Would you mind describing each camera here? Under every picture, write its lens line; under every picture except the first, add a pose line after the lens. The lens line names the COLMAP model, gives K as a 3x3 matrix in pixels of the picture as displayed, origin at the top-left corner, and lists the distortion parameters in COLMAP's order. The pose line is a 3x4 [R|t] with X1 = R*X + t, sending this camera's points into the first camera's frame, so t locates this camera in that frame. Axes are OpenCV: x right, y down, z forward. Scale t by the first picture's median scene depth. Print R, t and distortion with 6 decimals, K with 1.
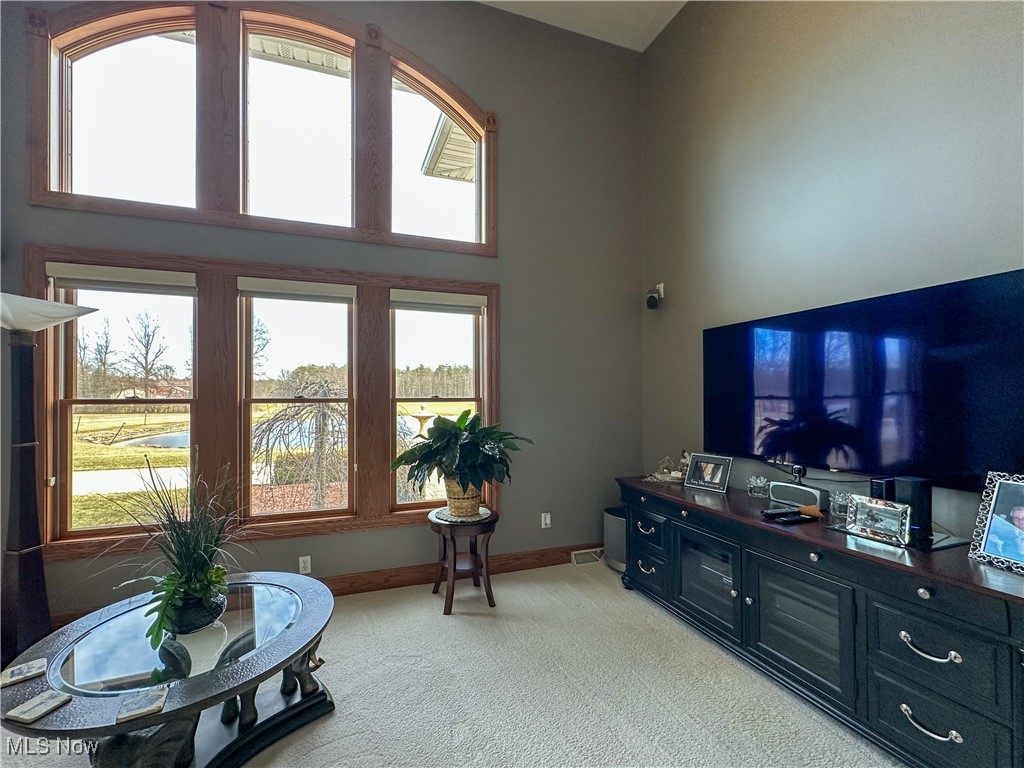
lens RADIAL K [[416.5, 0, 512.3], [0, 416.5, 391.6], [0, 0, 1]] dist [-0.000740, -0.000286]
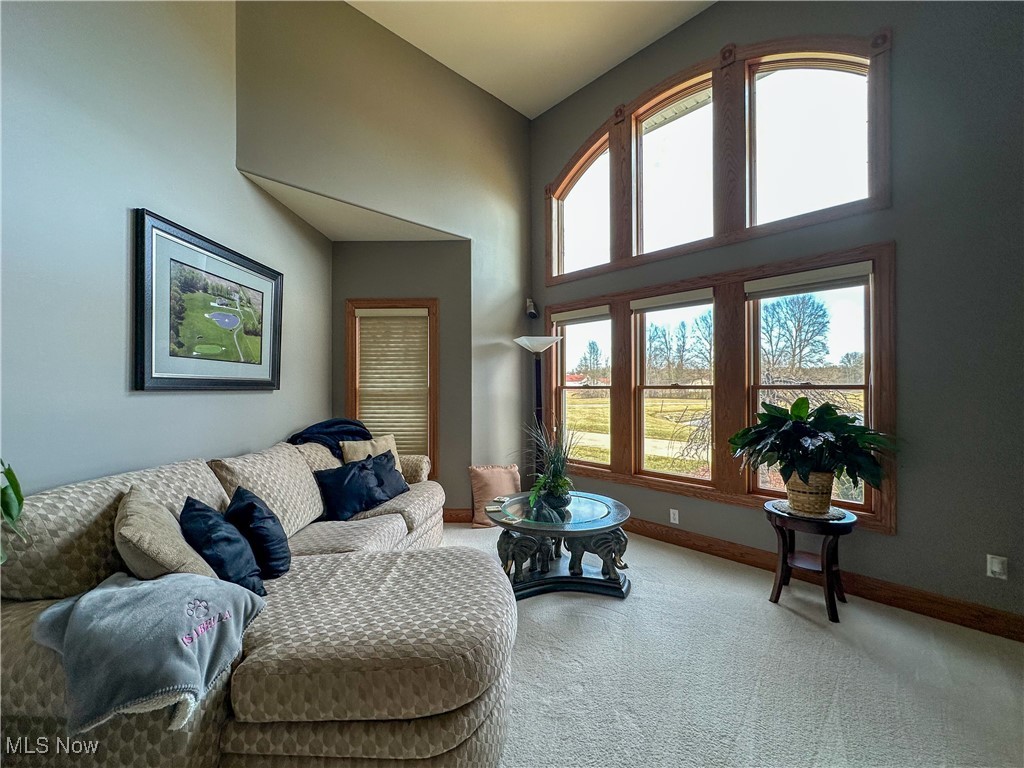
lens RADIAL K [[416.5, 0, 515.2], [0, 416.5, 383.8], [0, 0, 1]] dist [-0.000740, -0.000286]
pose [[0.426380, -0.004308, -0.904534, 0.452600], [0.014662, 0.999890, 0.002150, 0.000636], [0.904425, -0.014179, 0.426397, 0.021370]]
